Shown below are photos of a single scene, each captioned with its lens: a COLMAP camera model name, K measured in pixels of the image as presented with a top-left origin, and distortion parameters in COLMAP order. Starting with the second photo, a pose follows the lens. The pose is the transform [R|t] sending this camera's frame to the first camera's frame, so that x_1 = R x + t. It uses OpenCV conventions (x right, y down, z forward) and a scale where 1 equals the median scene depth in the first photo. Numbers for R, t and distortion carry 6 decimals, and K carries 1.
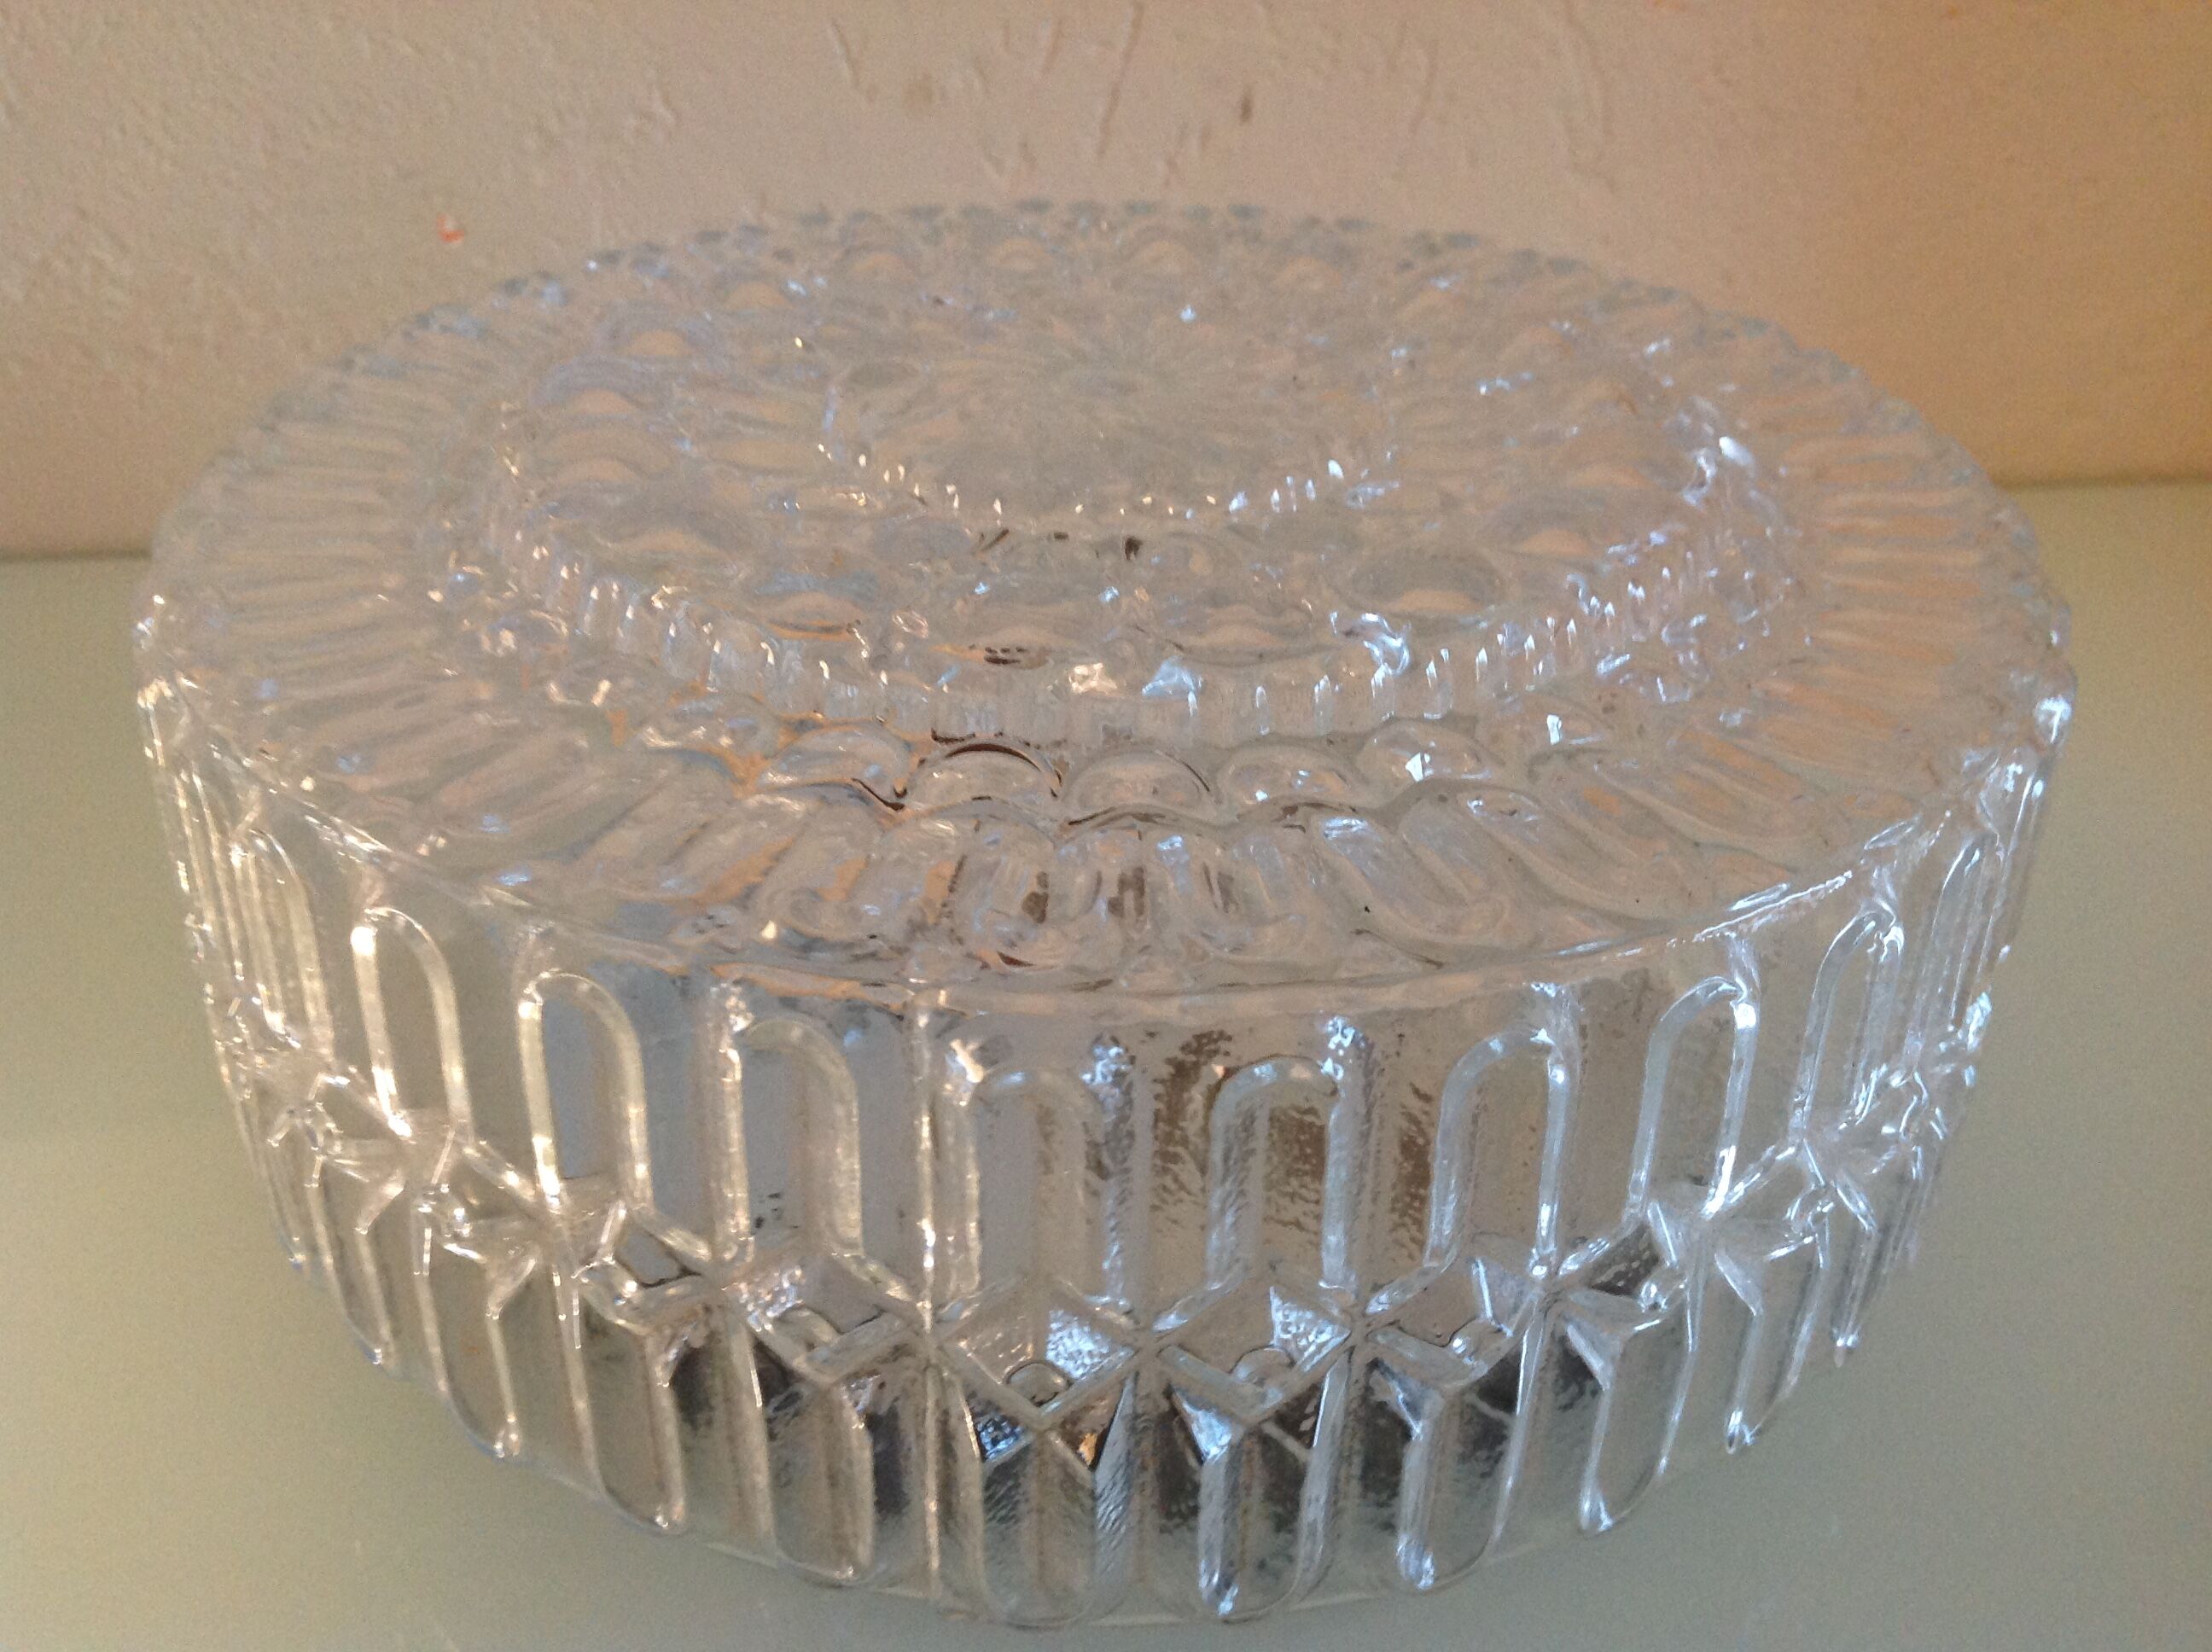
lens RADIAL K [[2194.9, 0, 1104.7], [0, 2194.9, 820.8], [0, 0, 1]] dist [-0.000233, 0.000000]
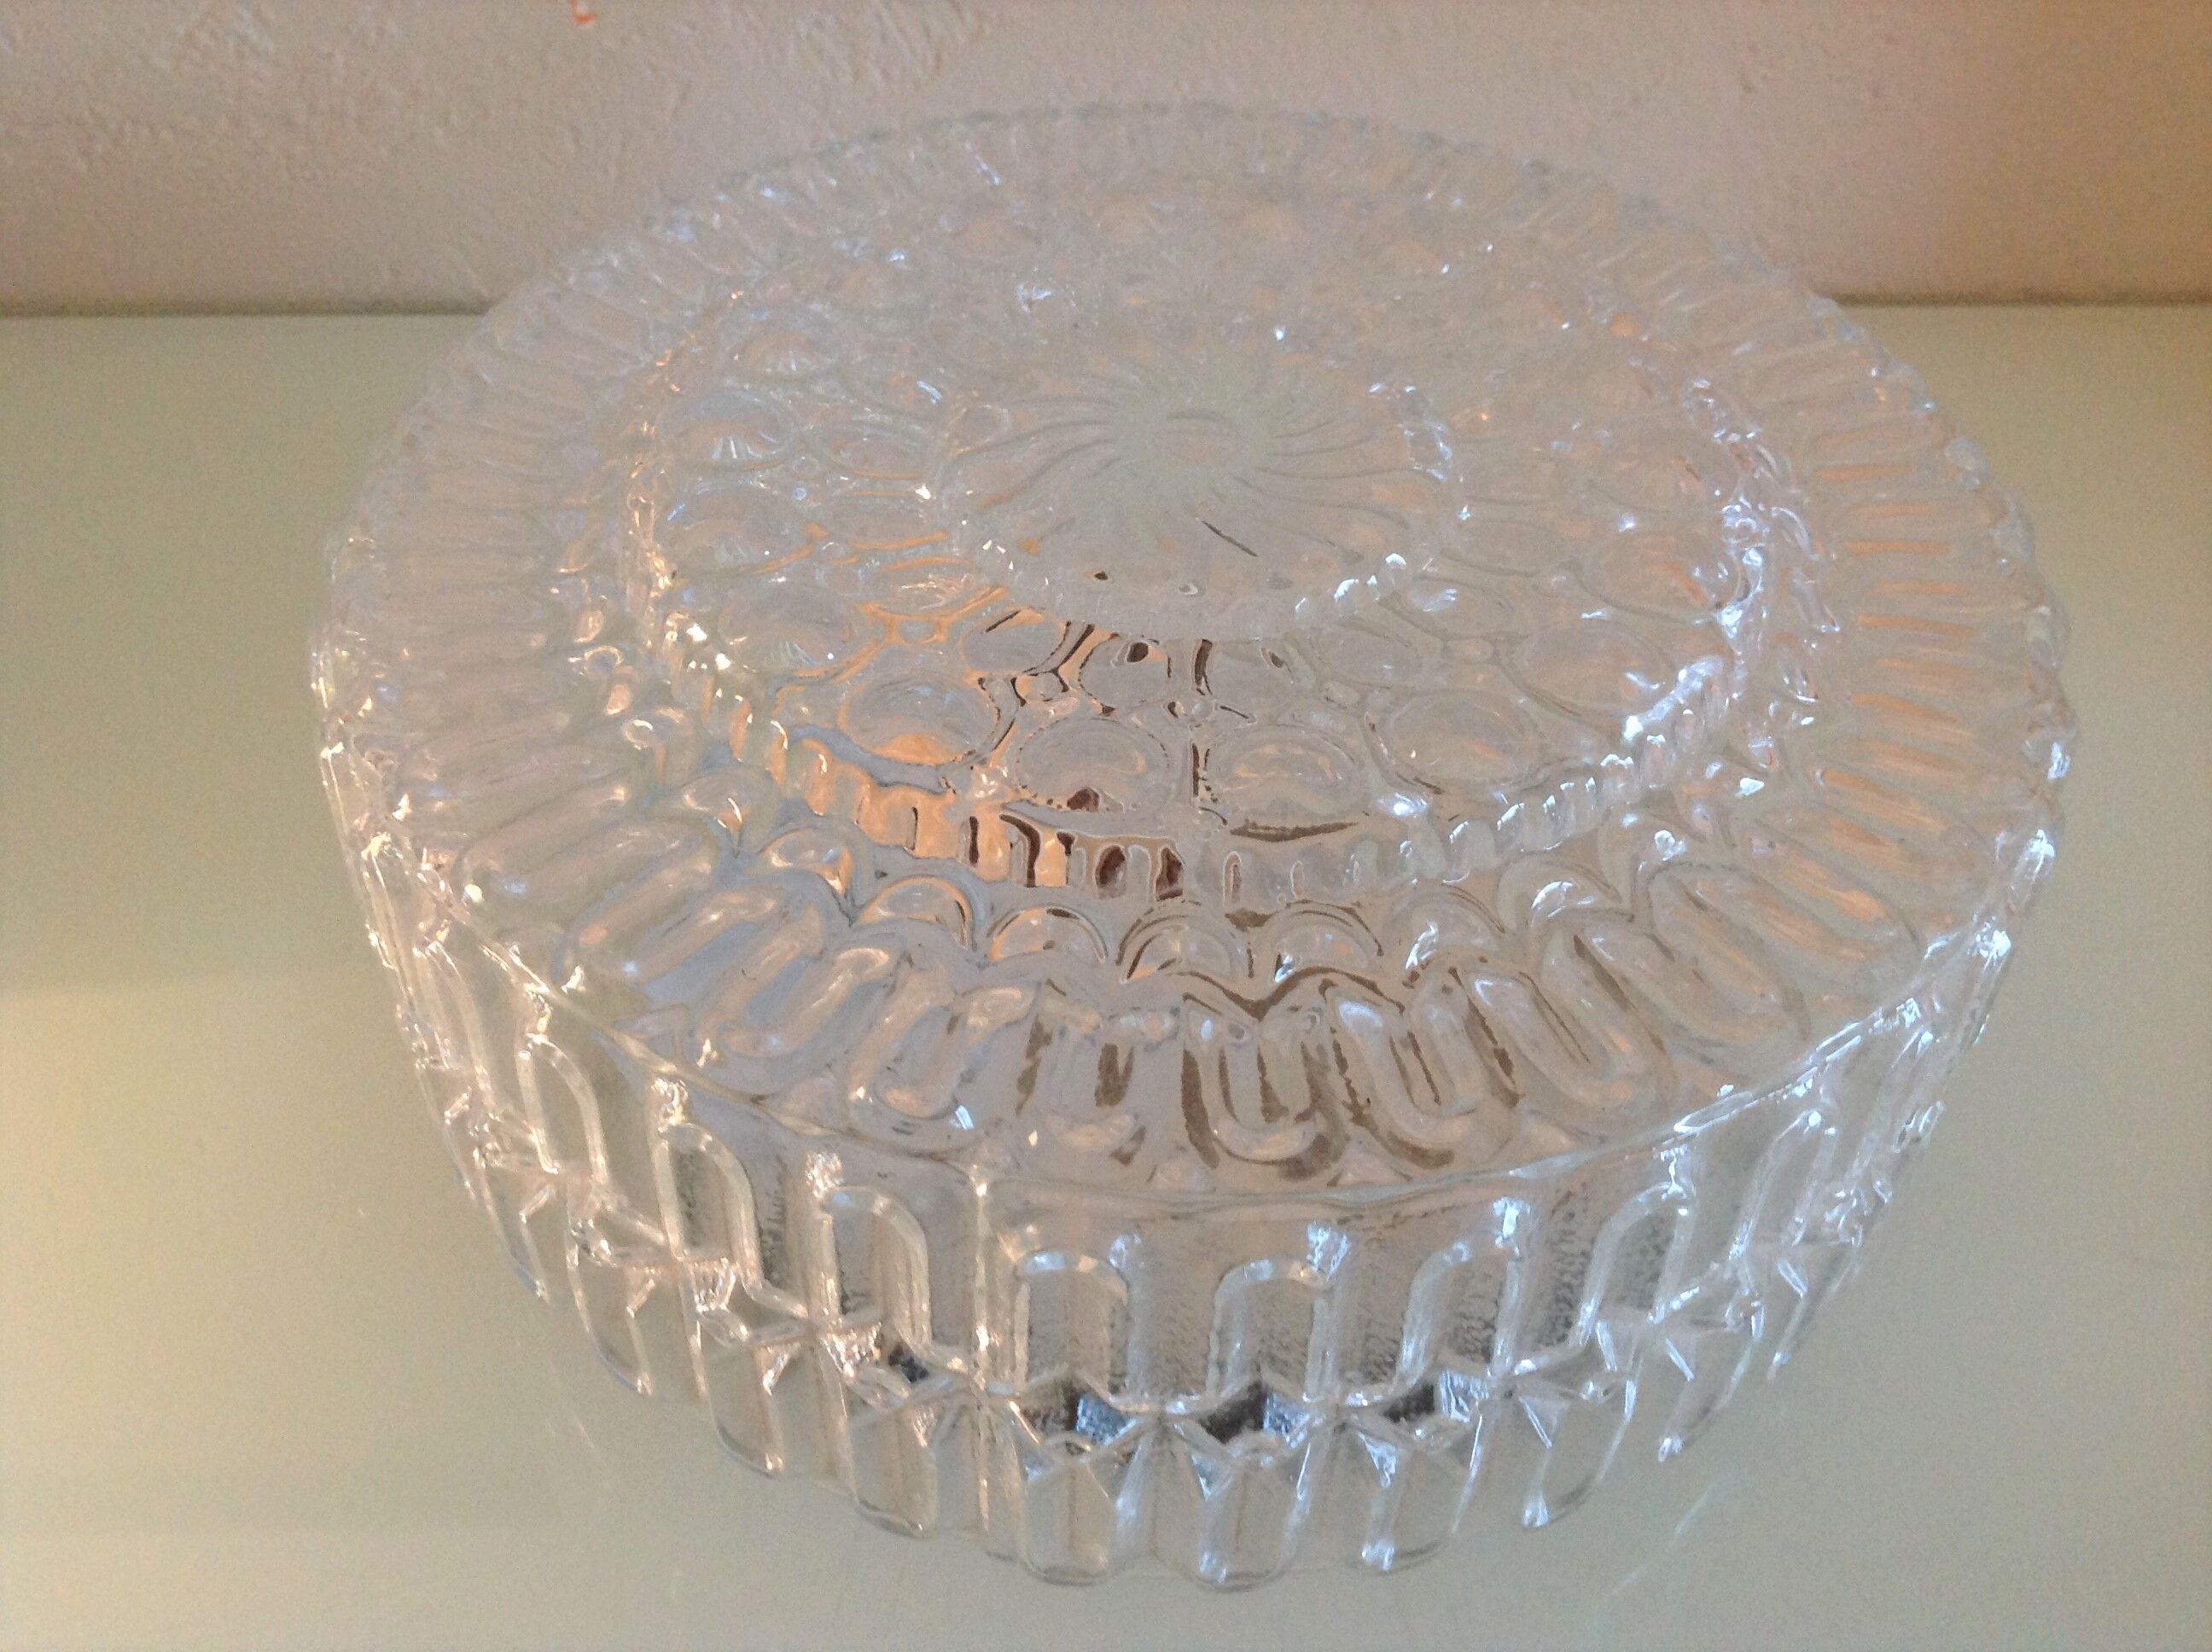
lens RADIAL K [[2194.9, 0, 1101.5], [0, 2194.9, 834.5], [0, 0, 1]] dist [-0.000233, 0.000000]
pose [[0.996693, 0.059512, -0.055334, 0.030900], [-0.044213, 0.968463, 0.245202, -0.329902], [0.068182, -0.241945, 0.967892, -0.087946]]
